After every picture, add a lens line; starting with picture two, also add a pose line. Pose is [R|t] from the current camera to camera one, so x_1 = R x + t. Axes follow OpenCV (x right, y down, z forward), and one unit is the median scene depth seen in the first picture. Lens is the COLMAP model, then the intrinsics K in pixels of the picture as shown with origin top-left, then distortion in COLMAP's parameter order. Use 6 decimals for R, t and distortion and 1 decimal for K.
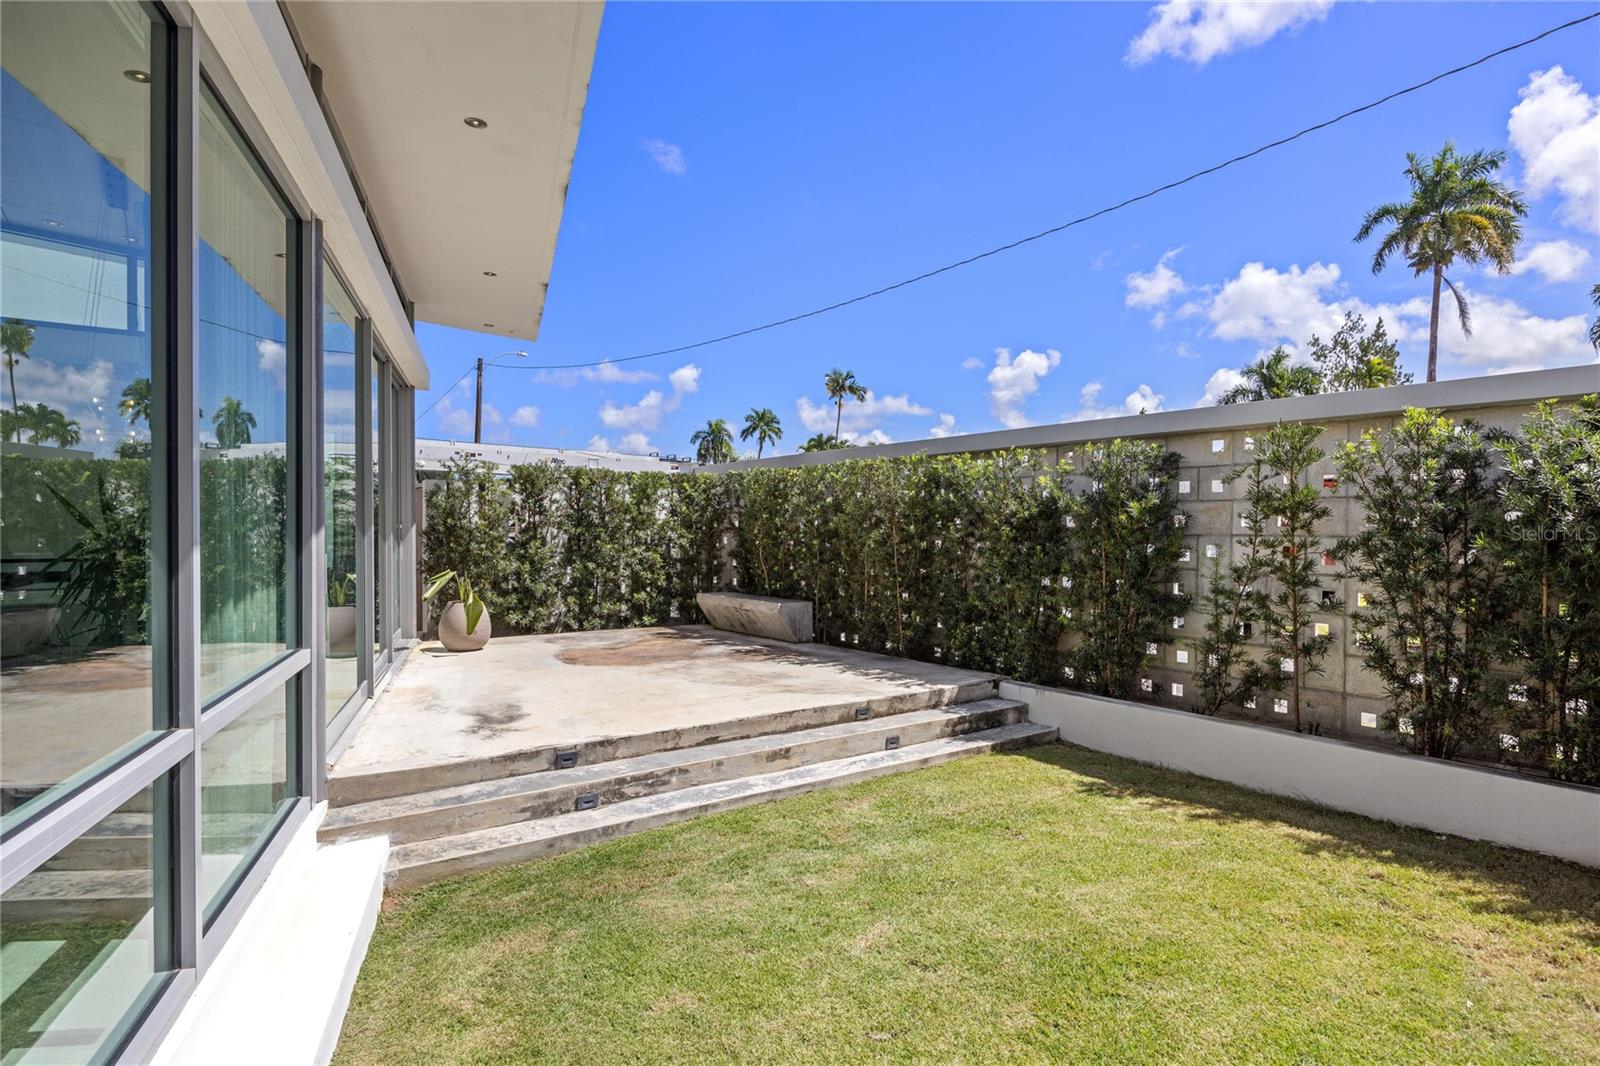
lens RADIAL K [[891.1, 0, 800.0], [0, 891.1, 533.0], [0, 0, 1]] dist [-0.000557, -0.000229]
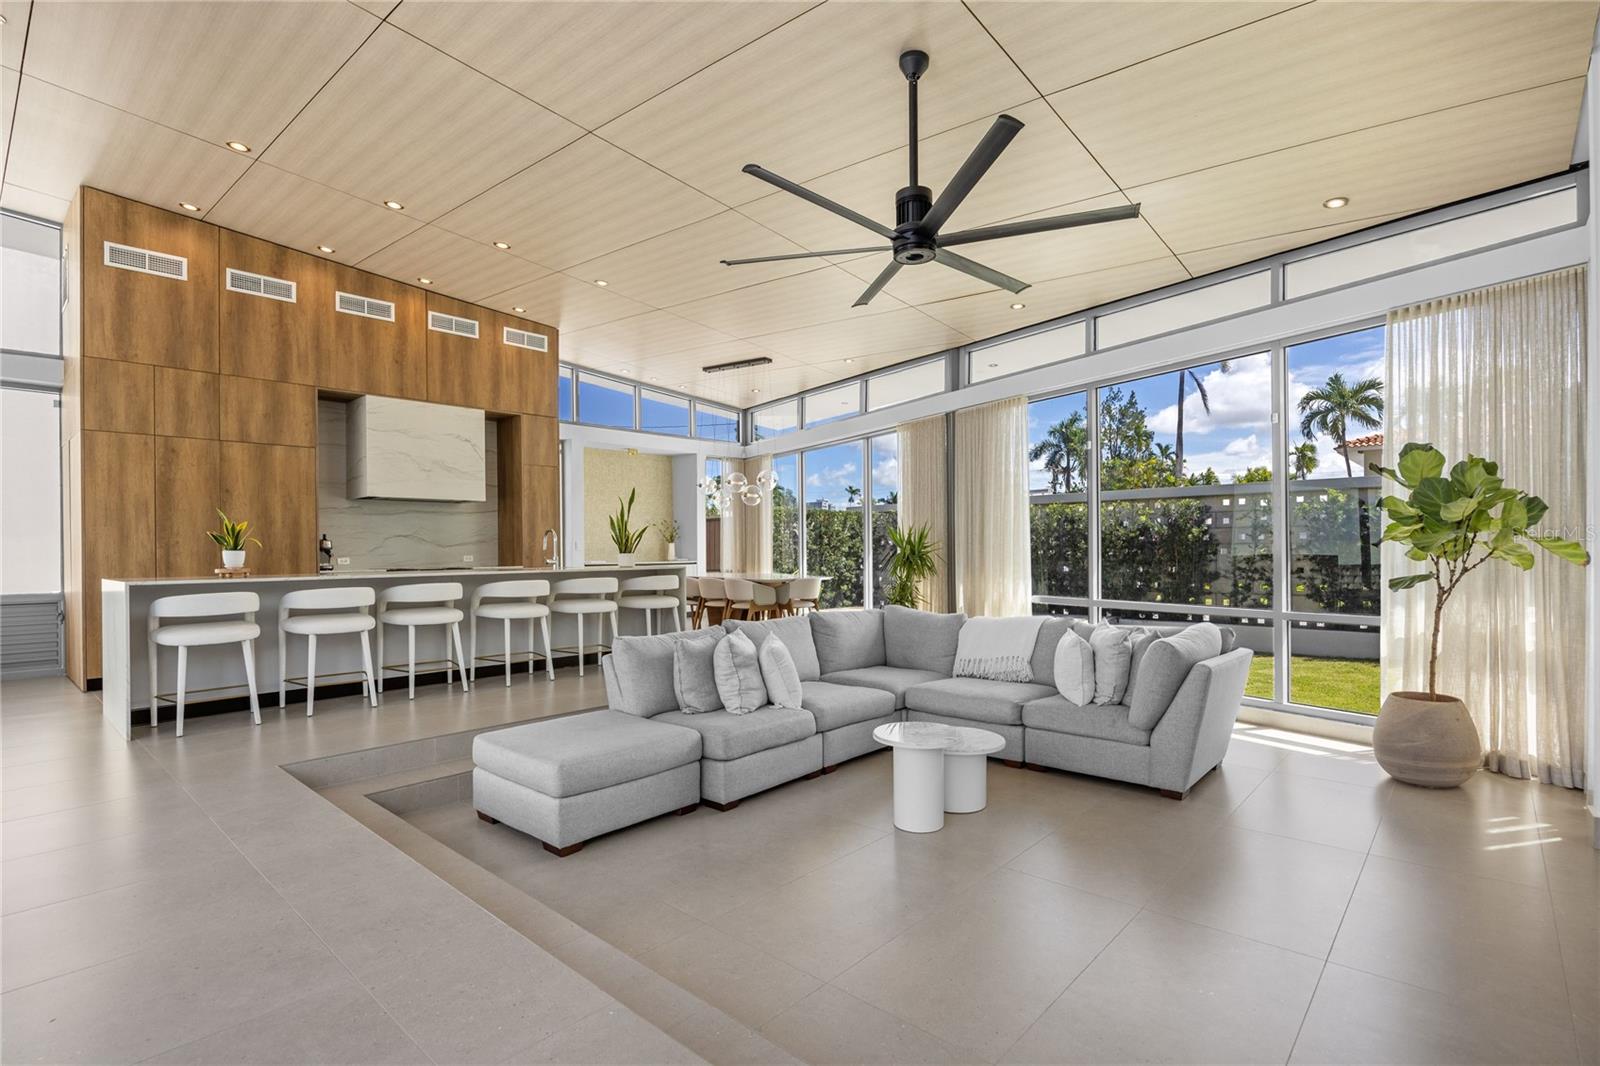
lens RADIAL K [[768.7, 0, 797.0], [0, 768.7, 548.3], [0, 0, 1]] dist [-0.003488, -0.000152]
pose [[0.980762, -0.012725, 0.194791, -0.580142], [0.014048, 0.999887, -0.005415, 0.005553], [-0.194700, 0.008047, 0.980830, -0.390960]]
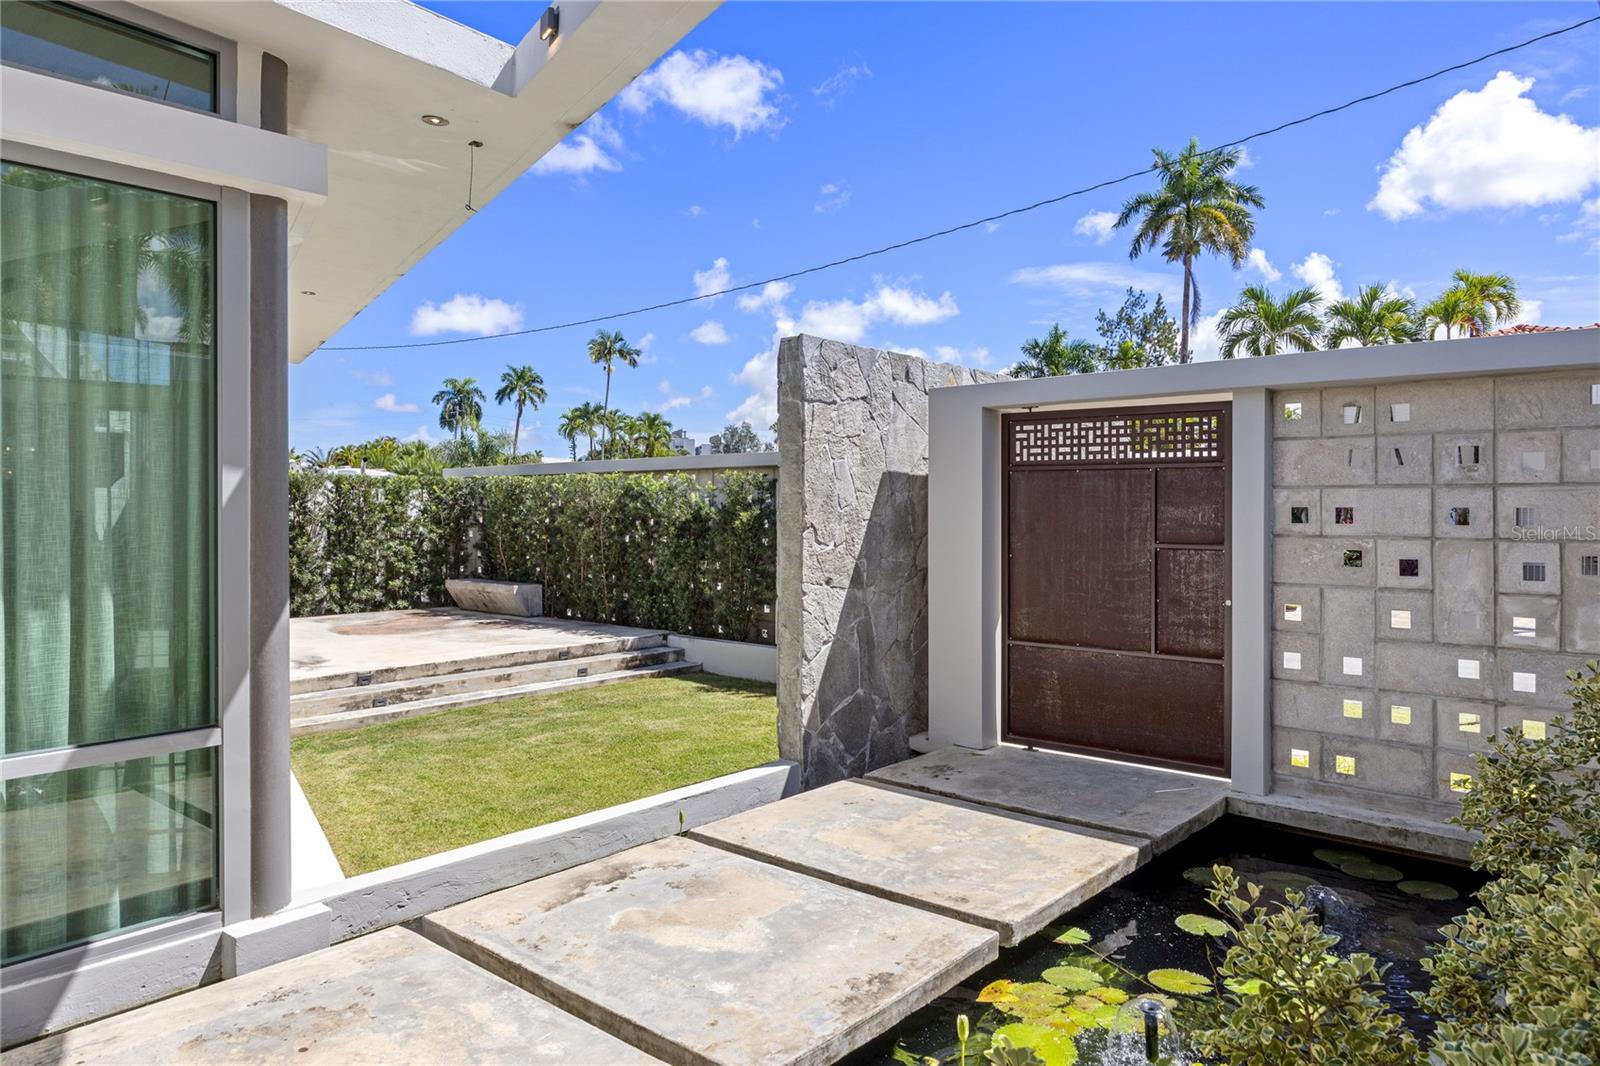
lens RADIAL K [[1066.0, 0, 798.8], [0, 1066.0, 505.3], [0, 0, 1]] dist [0.007460, 0.001200]
pose [[0.978205, -0.004717, 0.207586, 0.052465], [0.005667, 0.999976, -0.003985, -0.024520], [-0.207562, 0.005075, 0.978209, -0.514095]]
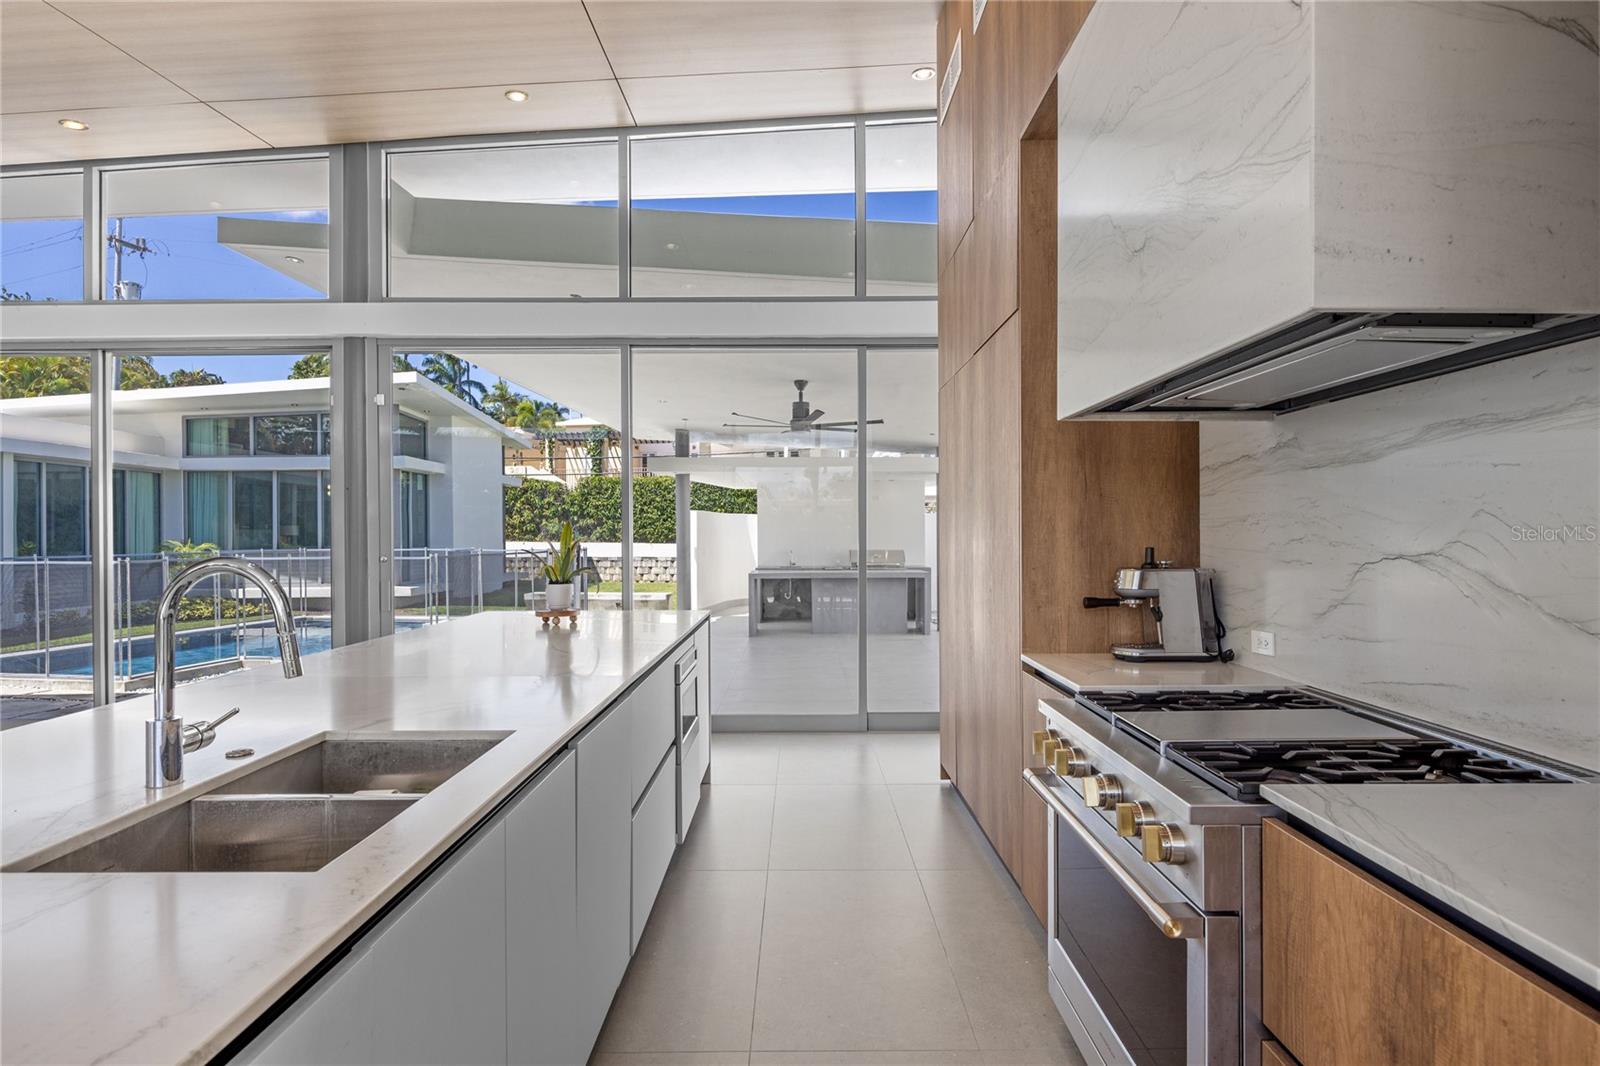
lens RADIAL K [[844.9, 0, 800.0], [0, 844.9, 533.0], [0, 0, 1]] dist [0.004051, -0.000232]
pose [[-0.587460, -0.001501, -0.809251, -0.609122], [-0.000659, 0.999999, -0.001377, -0.023367], [0.809253, -0.000275, -0.587461, 0.513676]]
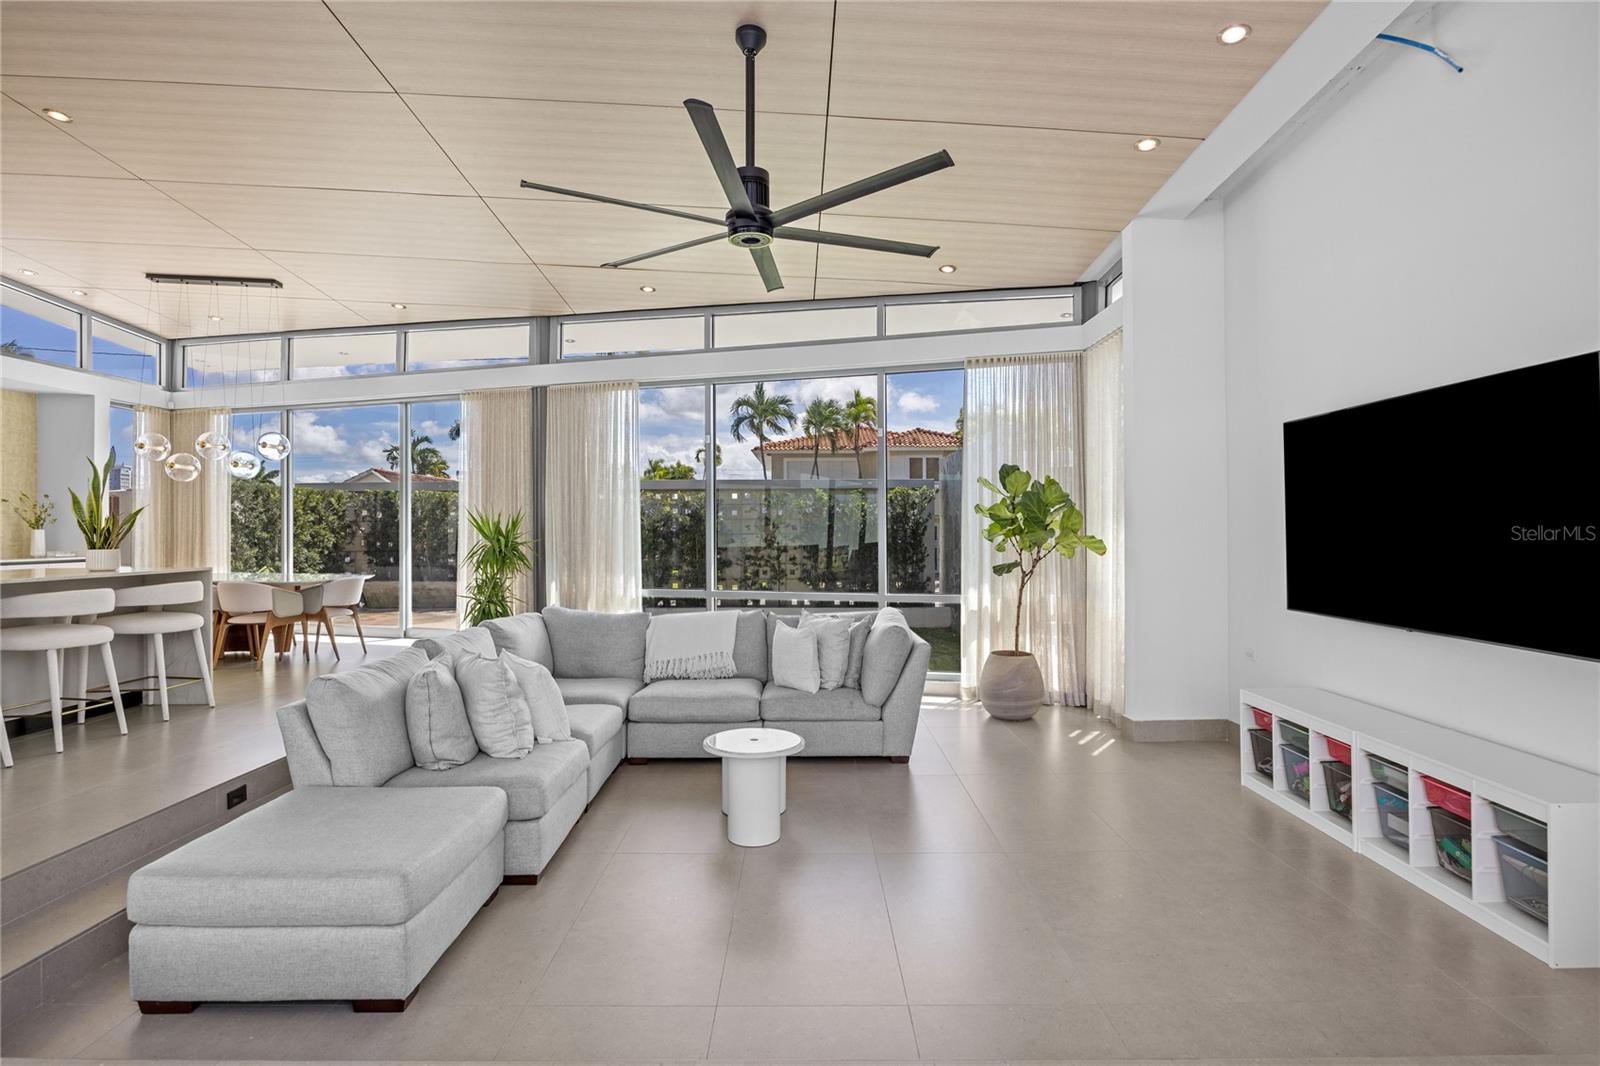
lens RADIAL K [[818.8, 0, 803.5], [0, 818.8, 527.0], [0, 0, 1]] dist [-0.004424, -0.001465]
pose [[0.597248, -0.003122, 0.802050, -0.741608], [0.010473, 0.999938, -0.003907, -0.003182], [-0.801988, 0.010733, 0.597244, -0.279253]]
